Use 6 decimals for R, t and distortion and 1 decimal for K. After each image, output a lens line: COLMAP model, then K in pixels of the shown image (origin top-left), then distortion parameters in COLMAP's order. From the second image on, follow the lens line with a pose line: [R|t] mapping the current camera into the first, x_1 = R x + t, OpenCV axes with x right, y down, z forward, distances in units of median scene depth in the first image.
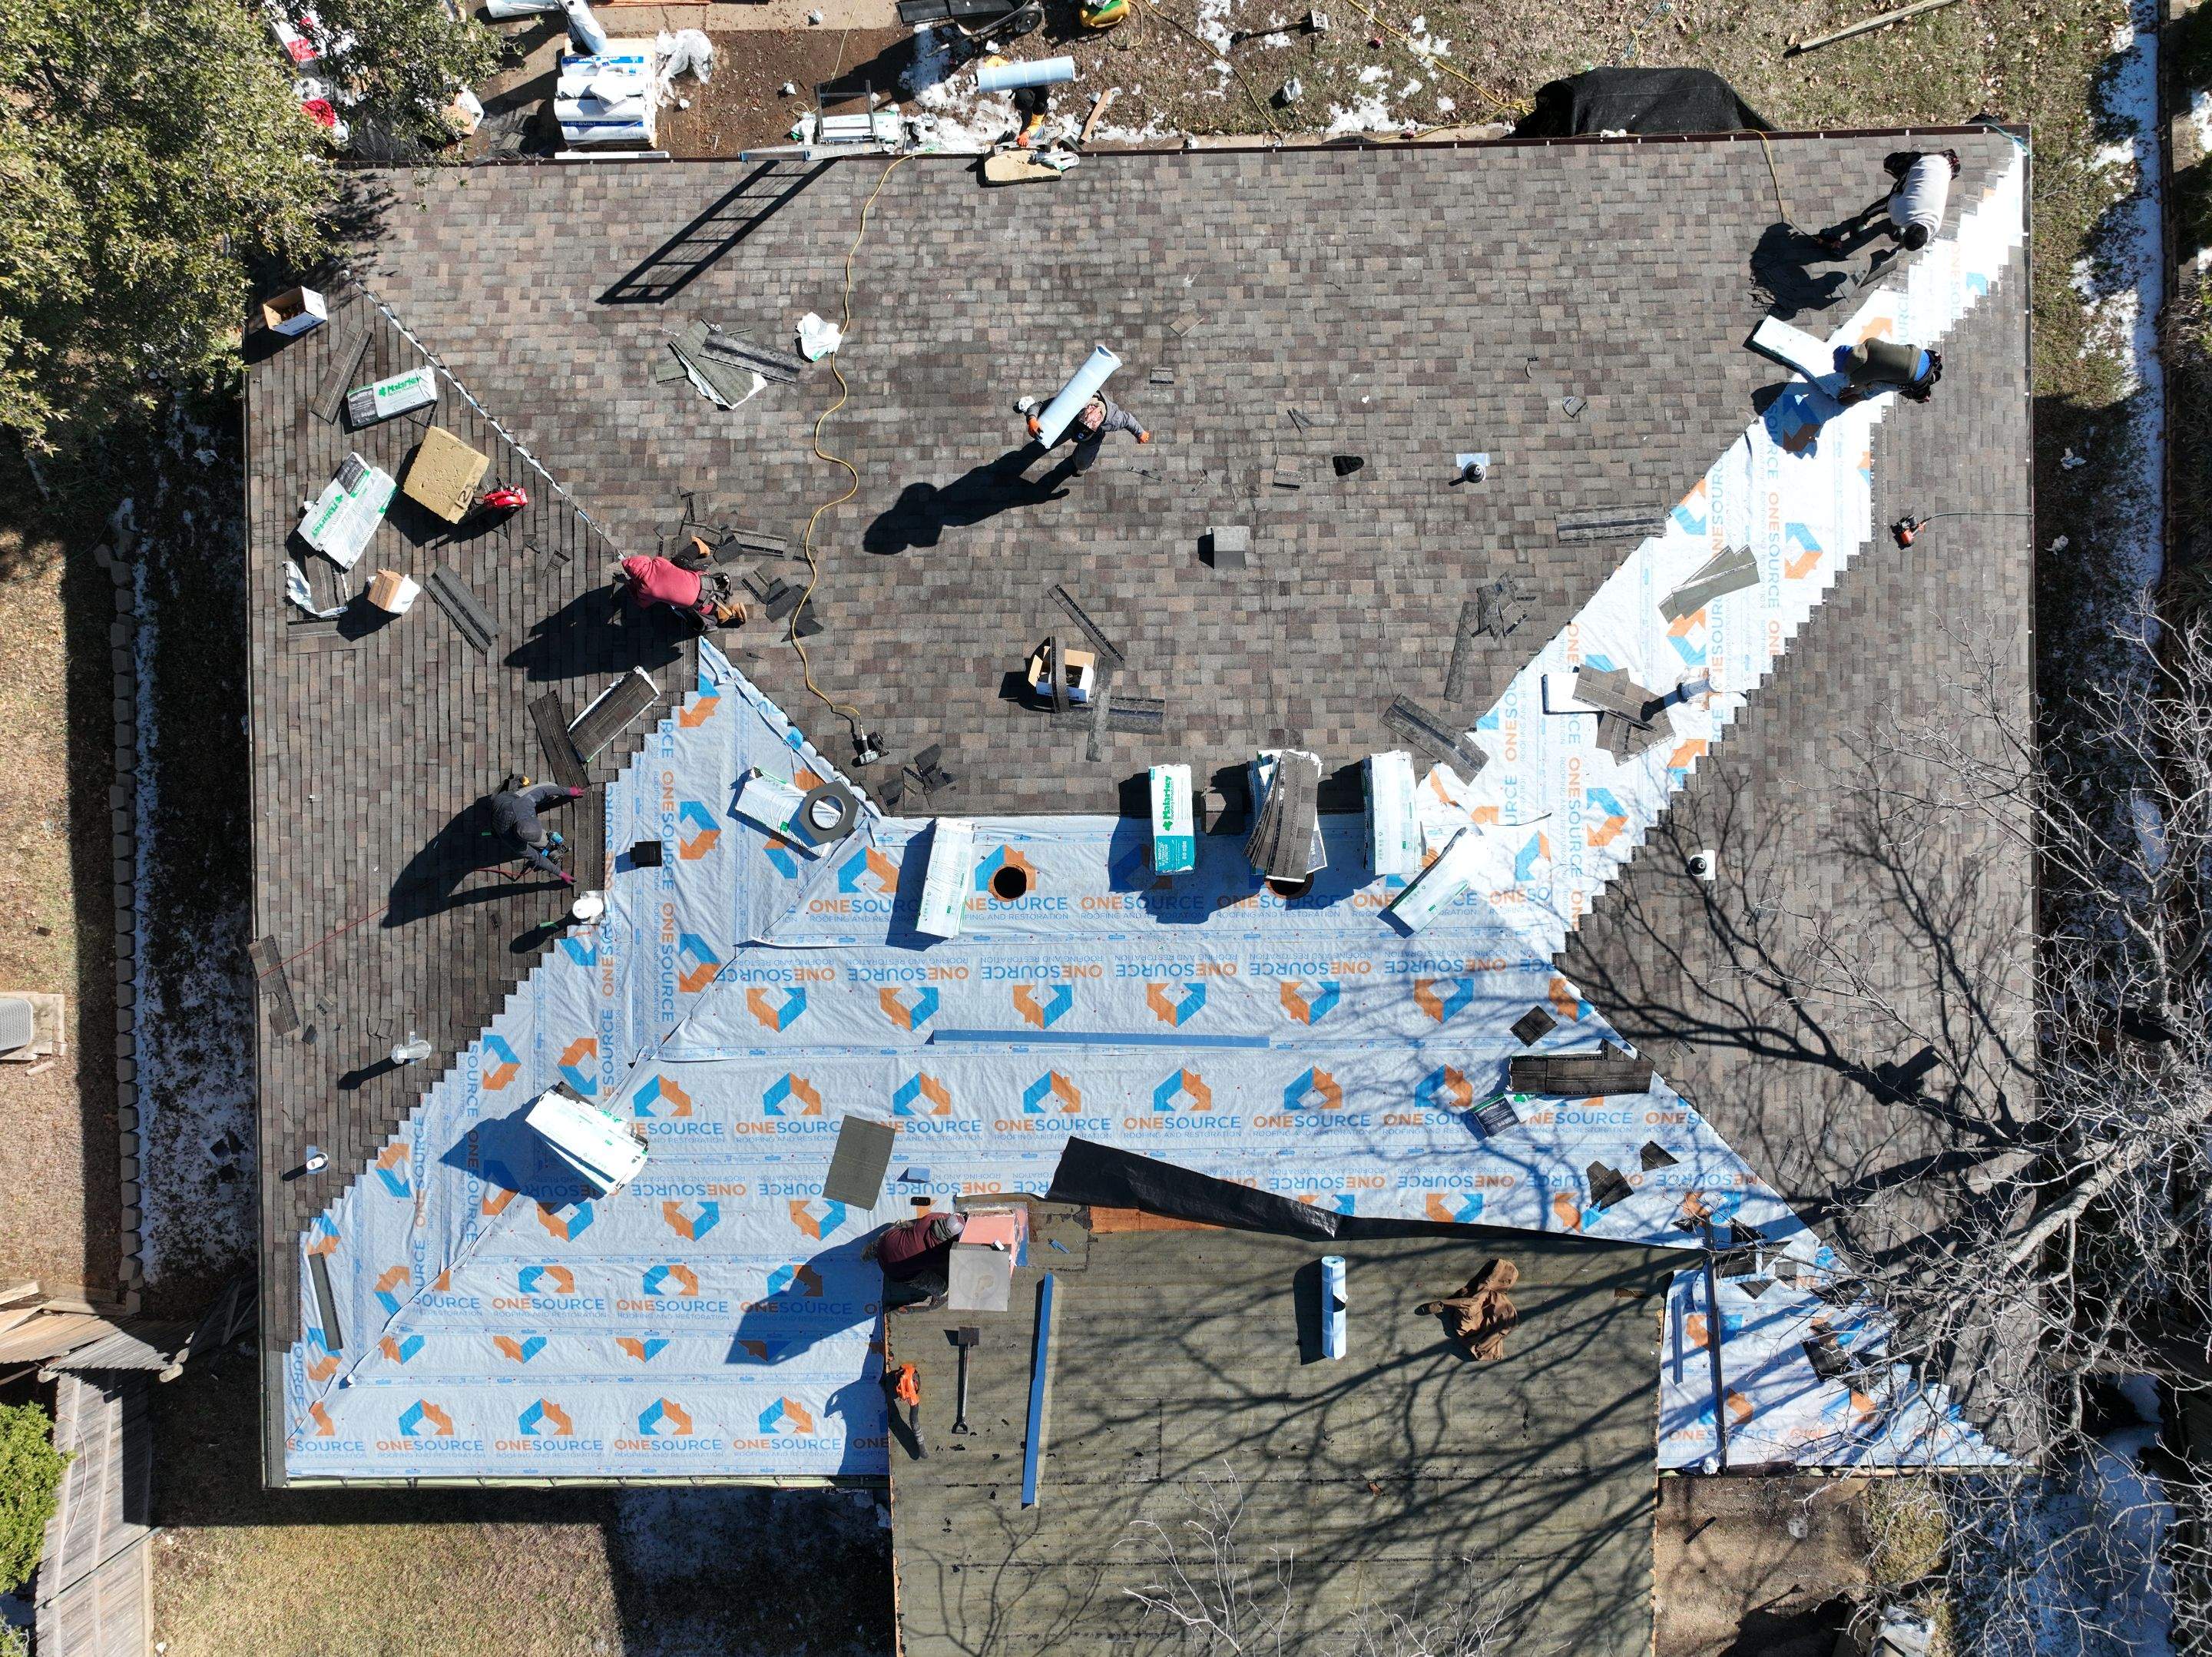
lens RADIAL K [[1542.8, 0, 1106.0], [0, 1542.8, 828.5], [0, 0, 1]] dist [0.001775, 0.002245]
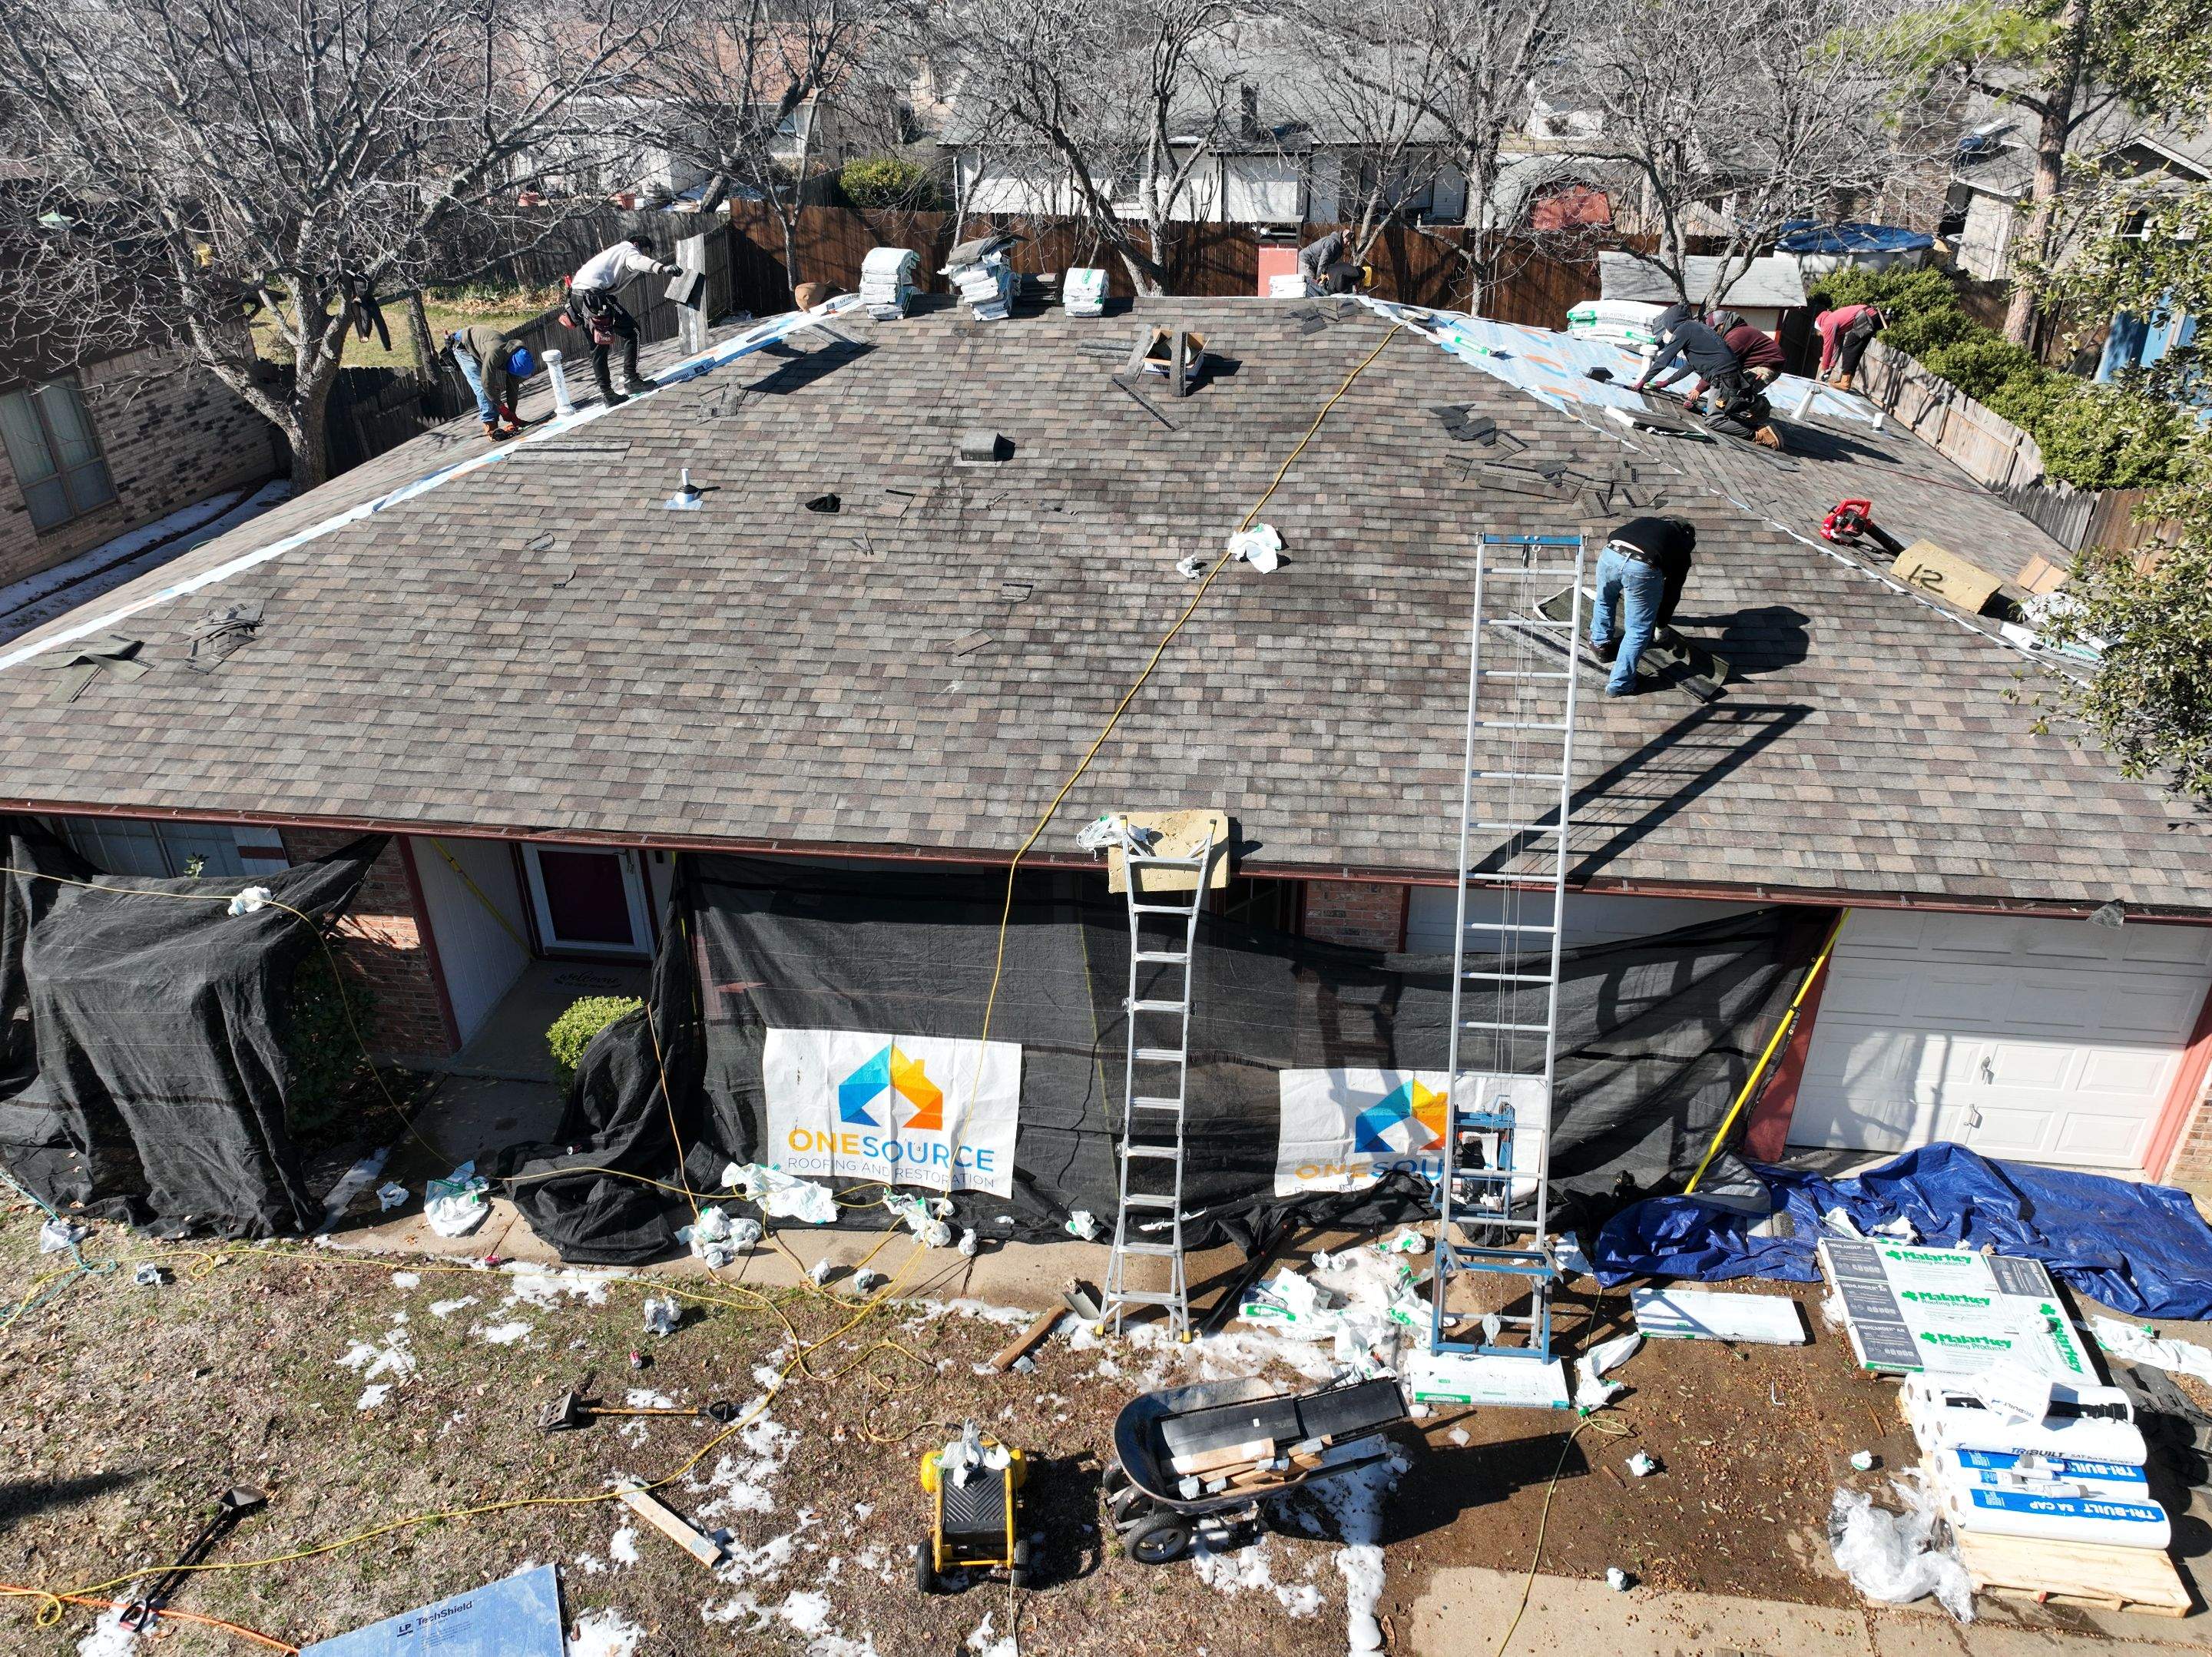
lens RADIAL K [[1542.8, 0, 1106.0], [0, 1542.8, 828.5], [0, 0, 1]] dist [0.001775, 0.002245]
pose [[-0.990506, -0.041914, 0.130921, -0.111953], [0.134744, -0.484636, 0.864276, -0.982952], [0.027223, 0.873711, 0.485682, 0.699287]]
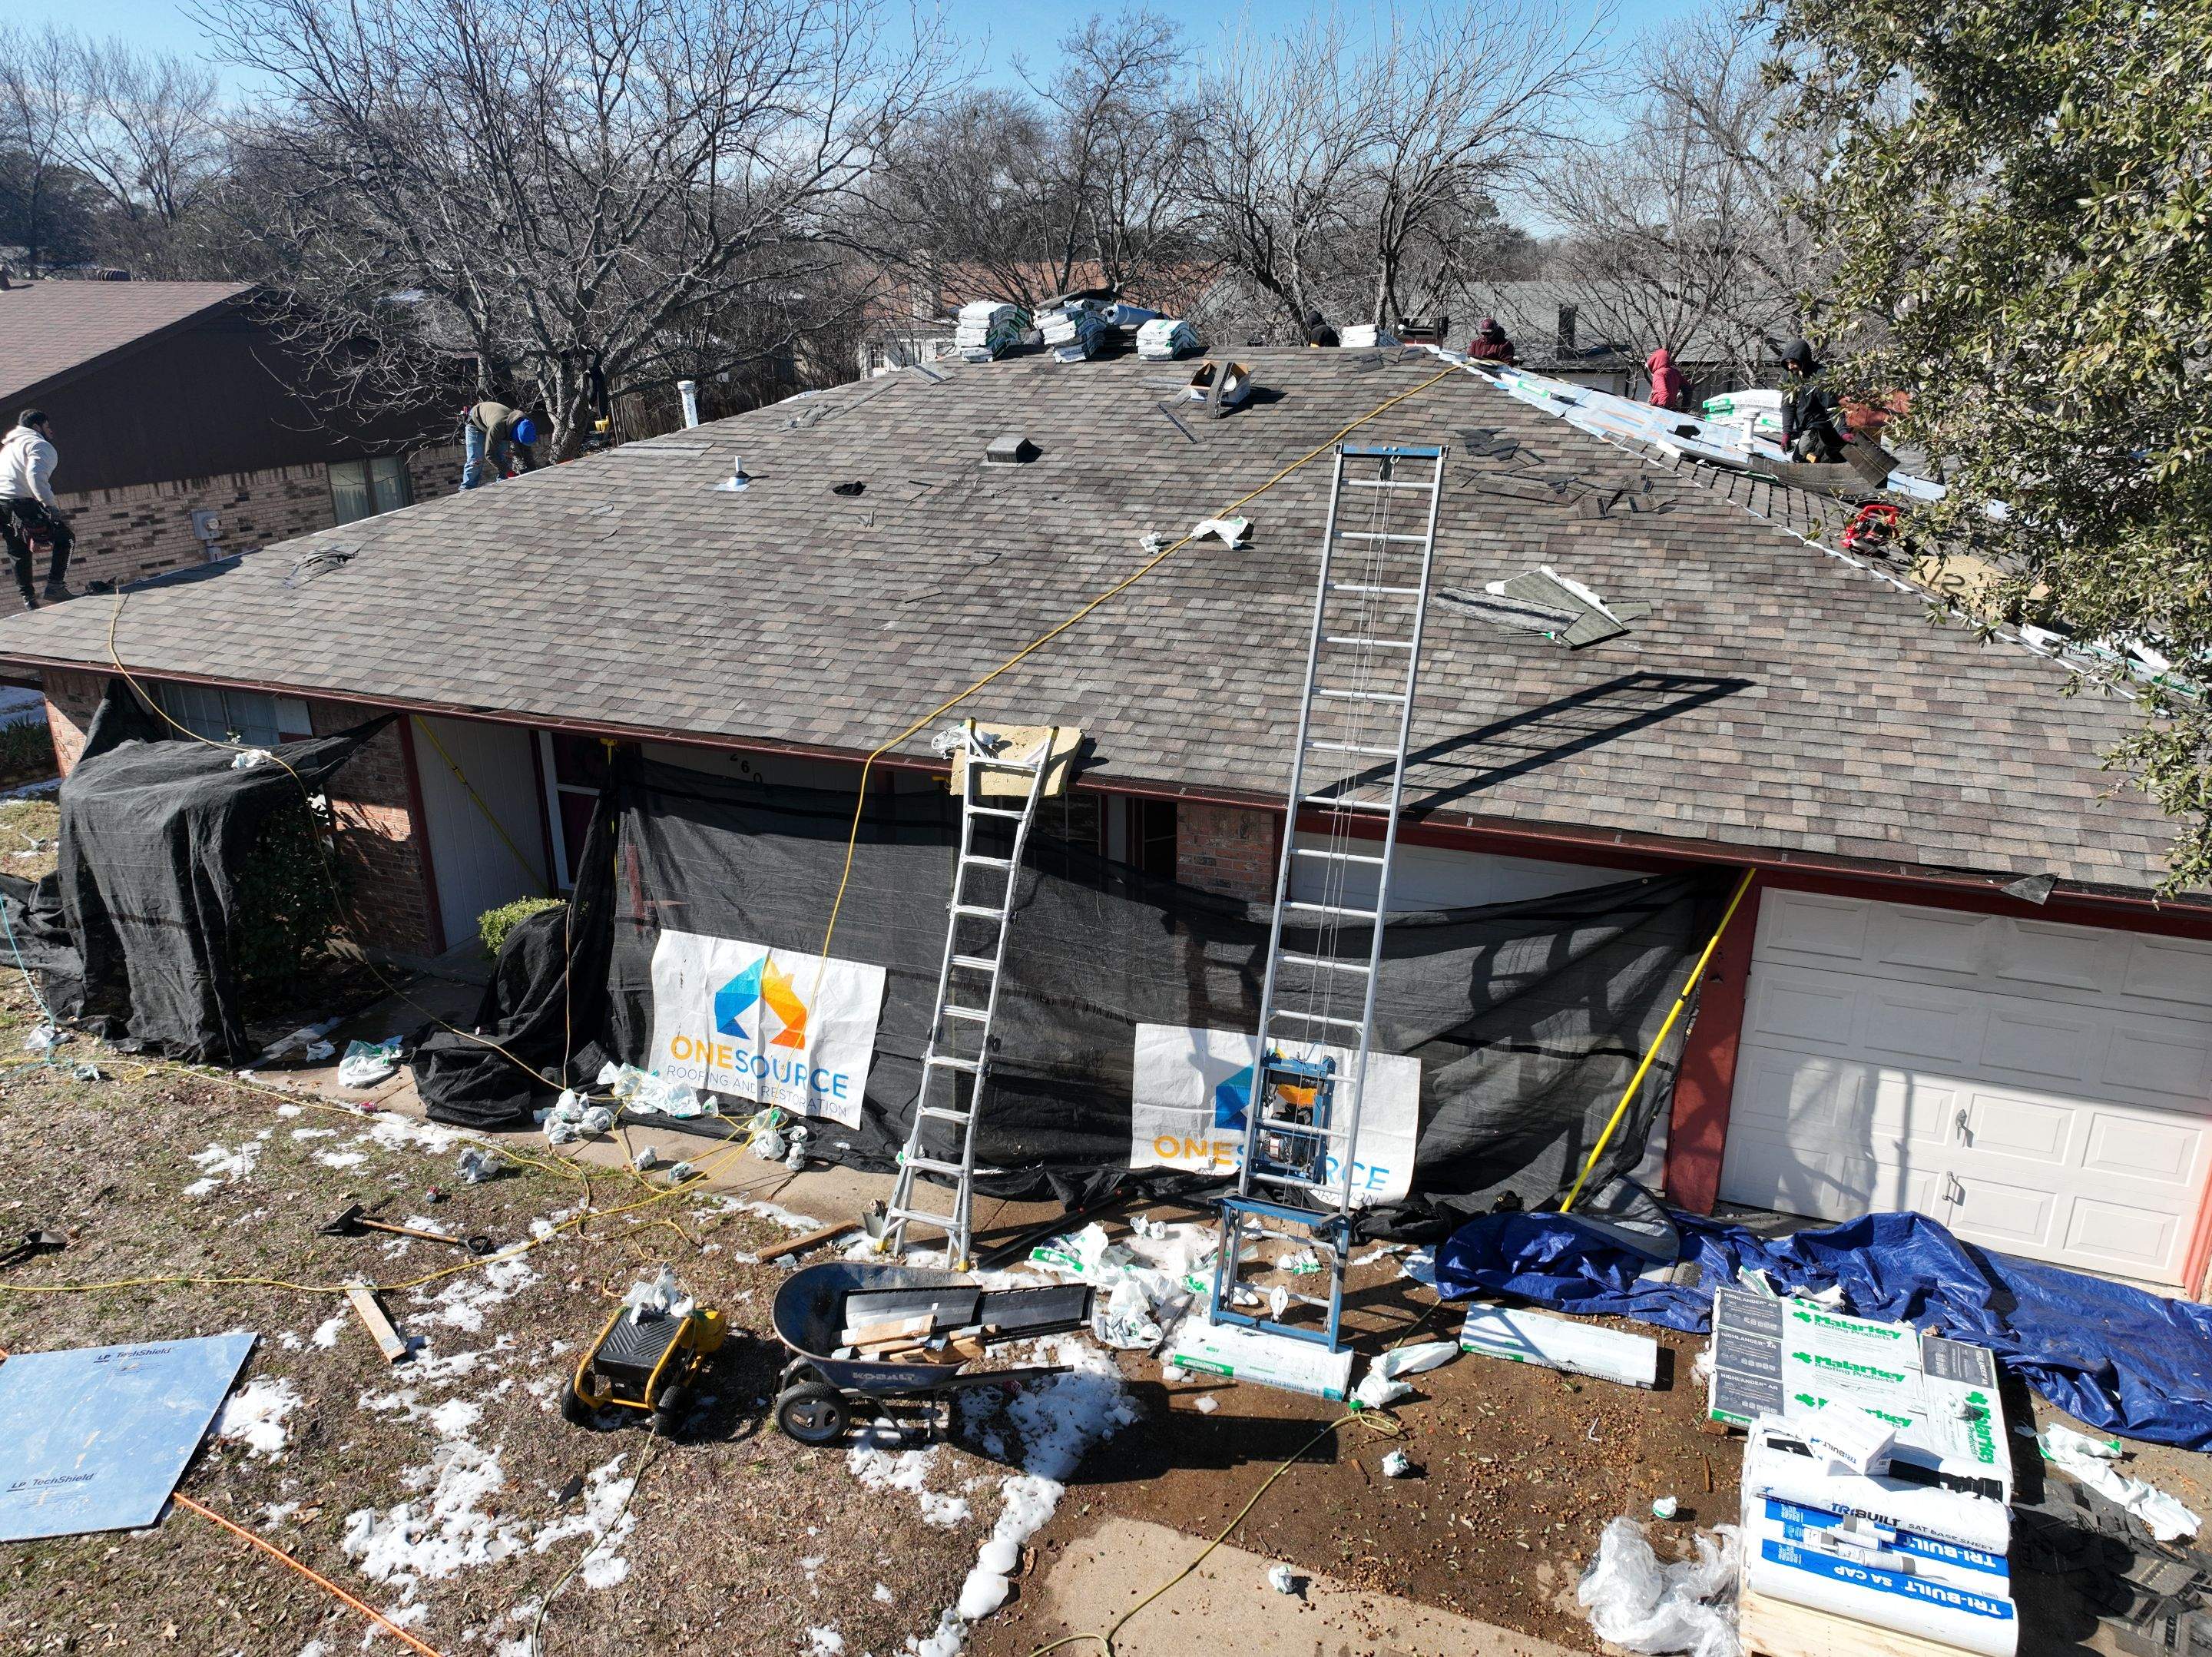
lens RADIAL K [[1545.0, 0, 1106.0], [0, 1545.0, 828.5], [0, 0, 1]] dist [0.002420, 0.005464]
pose [[-0.924509, -0.106501, 0.365978, -0.318942], [0.380425, -0.317396, 0.868640, -0.973213], [0.023649, 0.942294, 0.333951, 0.833788]]
